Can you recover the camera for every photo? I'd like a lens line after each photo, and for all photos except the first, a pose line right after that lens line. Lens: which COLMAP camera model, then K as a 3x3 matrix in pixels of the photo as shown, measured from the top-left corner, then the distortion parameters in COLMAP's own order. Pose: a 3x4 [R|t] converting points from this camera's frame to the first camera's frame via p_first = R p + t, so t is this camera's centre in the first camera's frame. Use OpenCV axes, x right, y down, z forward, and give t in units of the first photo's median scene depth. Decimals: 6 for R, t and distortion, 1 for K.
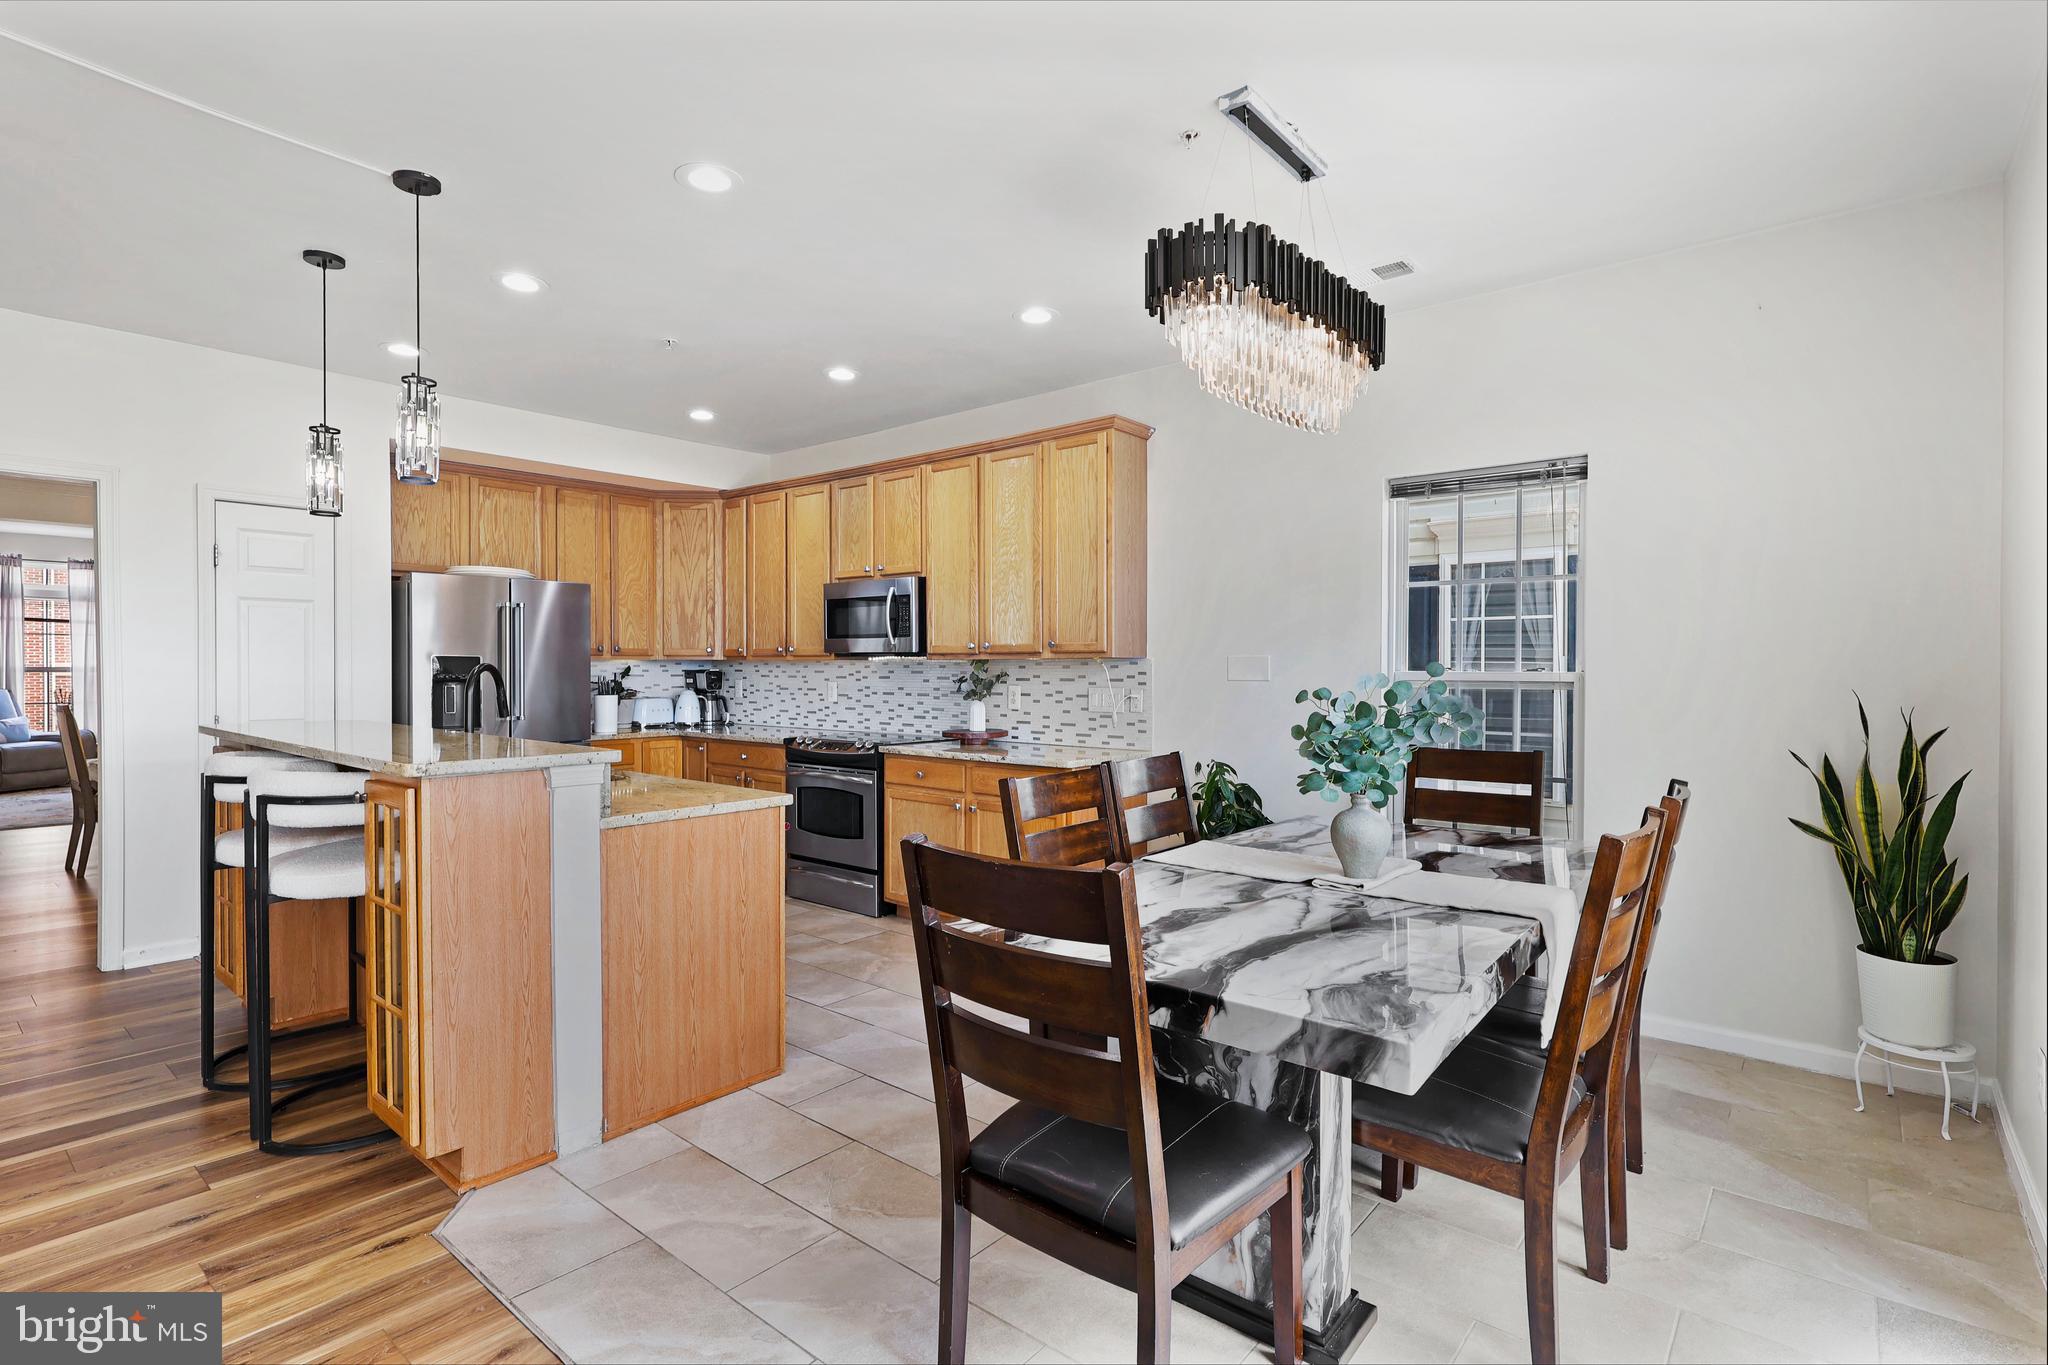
lens RADIAL K [[984.7, 0, 1024.0], [0, 984.7, 682.5], [0, 0, 1]] dist [-0.003327, -0.000293]
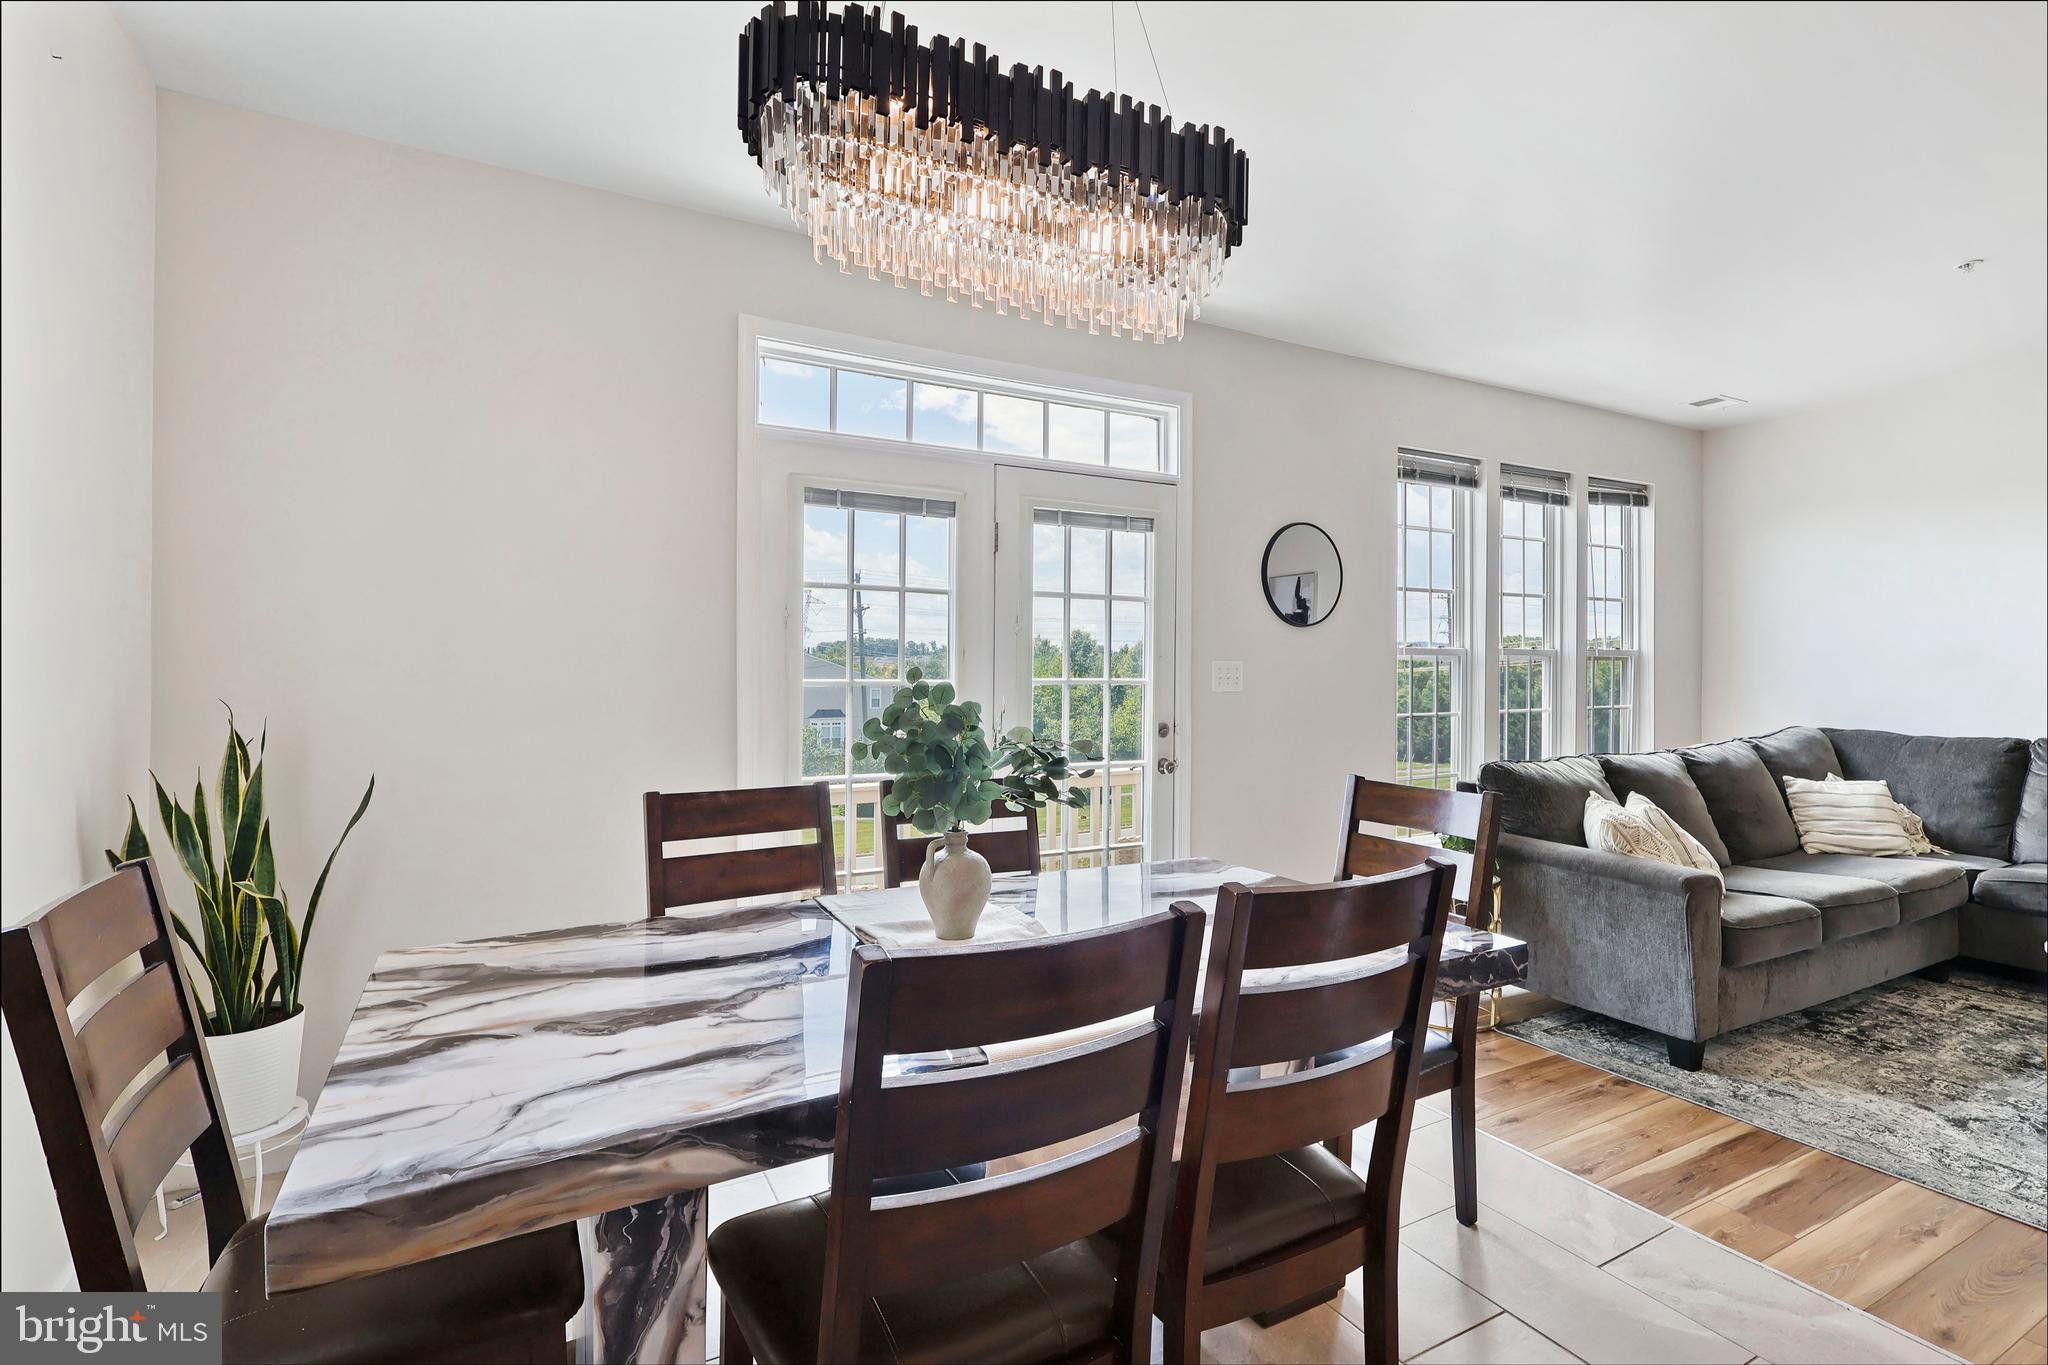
lens RADIAL K [[946.5, 0, 1023.6], [0, 946.5, 670.7], [0, 0, 1]] dist [-0.003706, 0.001708]
pose [[-0.930414, 0.001326, 0.366507, -0.167198], [0.003439, 0.999981, 0.005112, -0.010606], [-0.366493, 0.006016, -0.930401, 0.705716]]
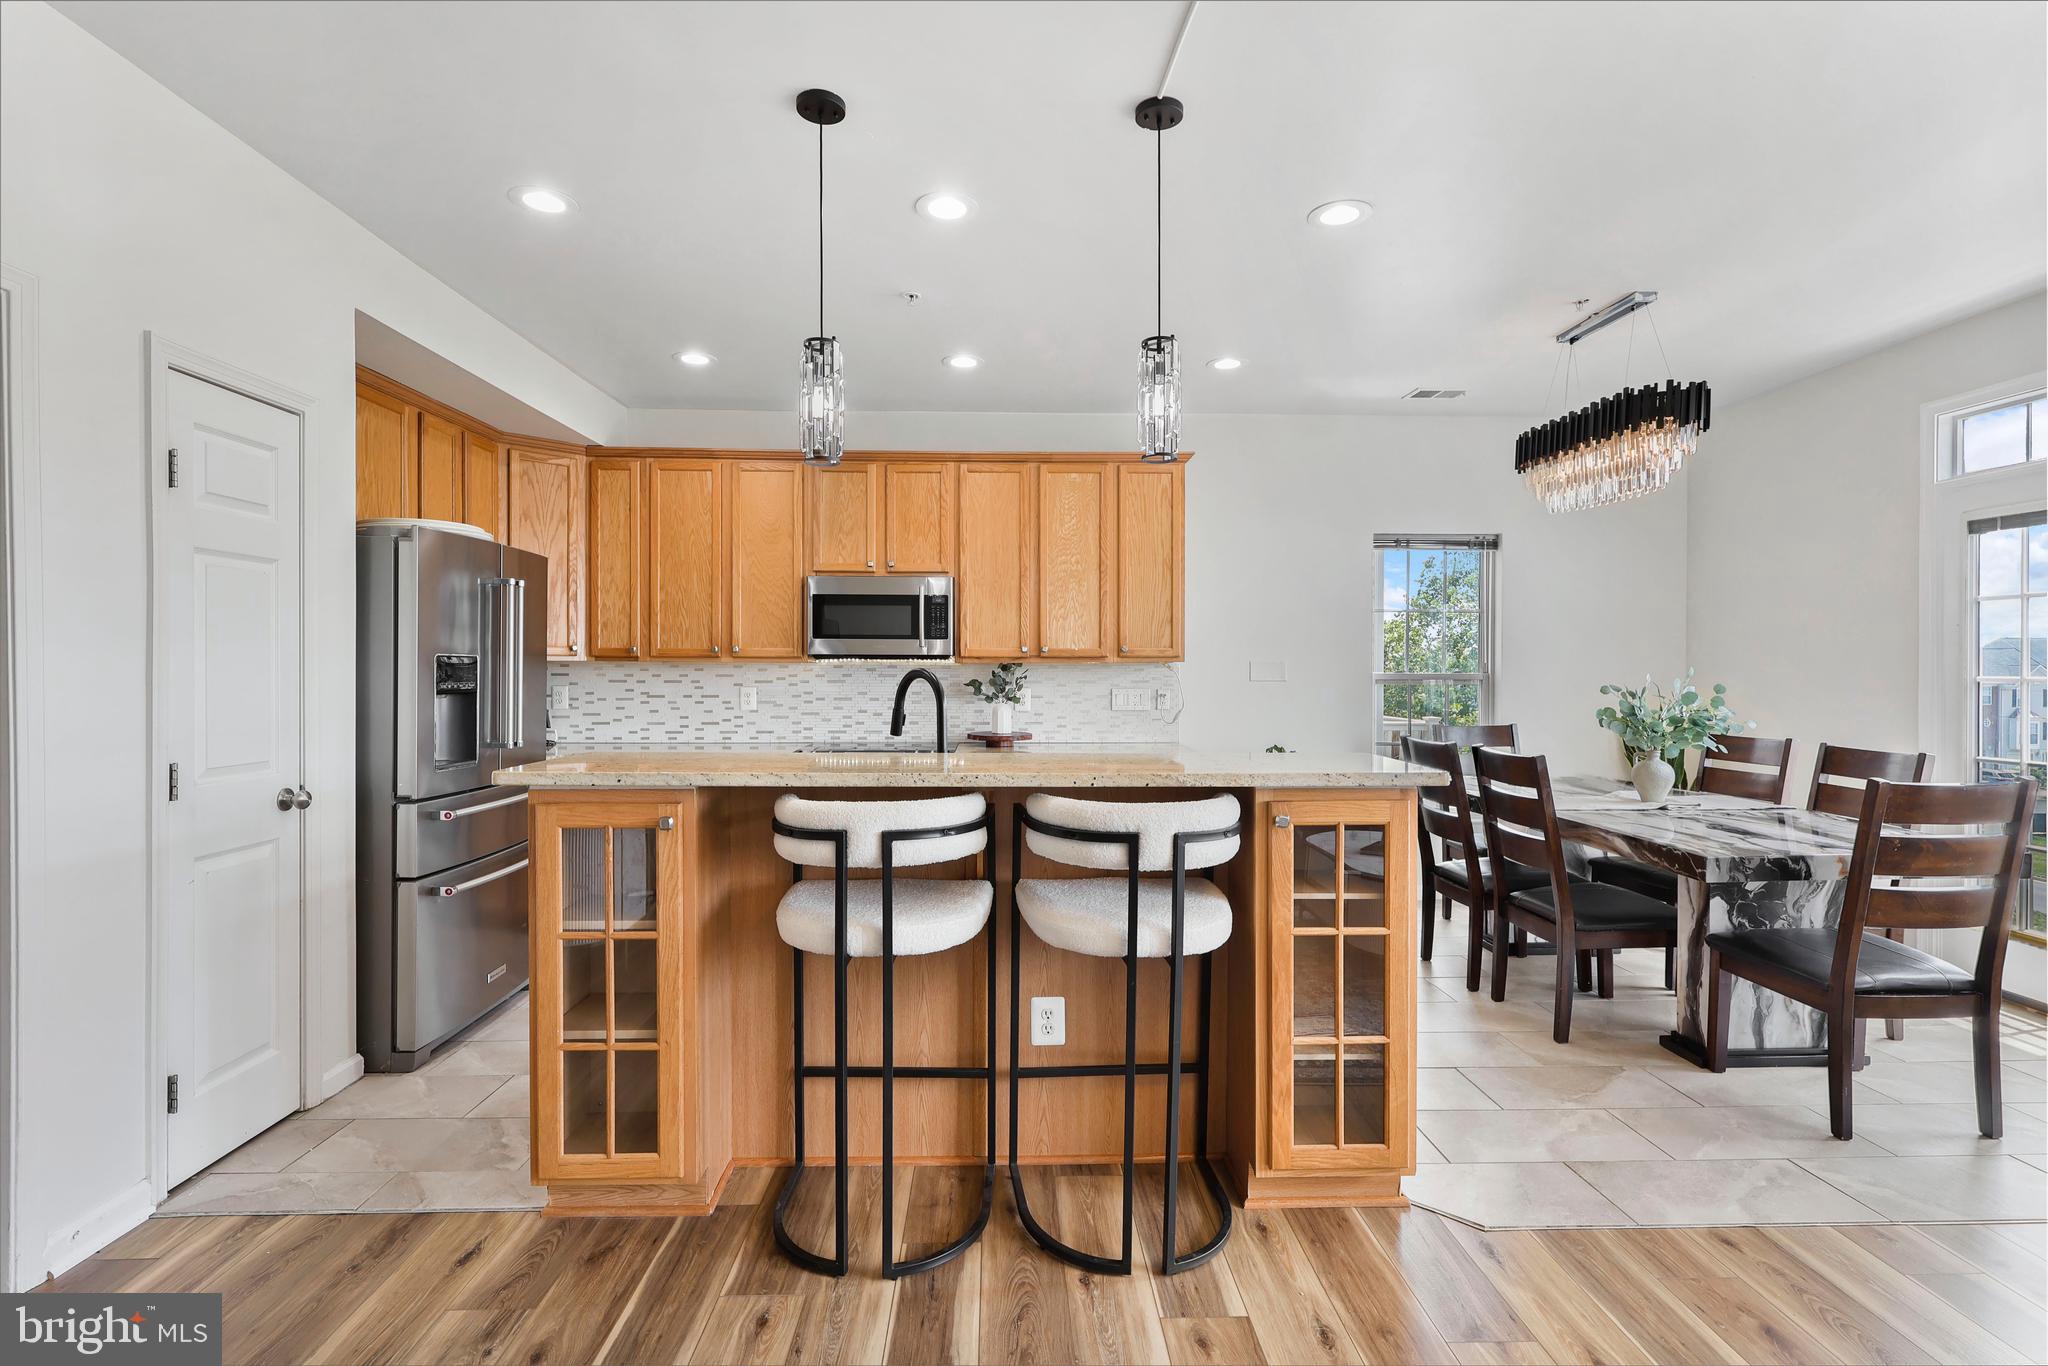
lens RADIAL K [[968.5, 0, 1023.7], [0, 968.5, 679.2], [0, 0, 1]] dist [-0.000457, 0.000987]
pose [[0.748334, -0.008325, 0.663270, -0.632692], [0.010615, 0.999943, 0.000575, -0.006047], [-0.663237, 0.006611, 0.748380, 0.218647]]
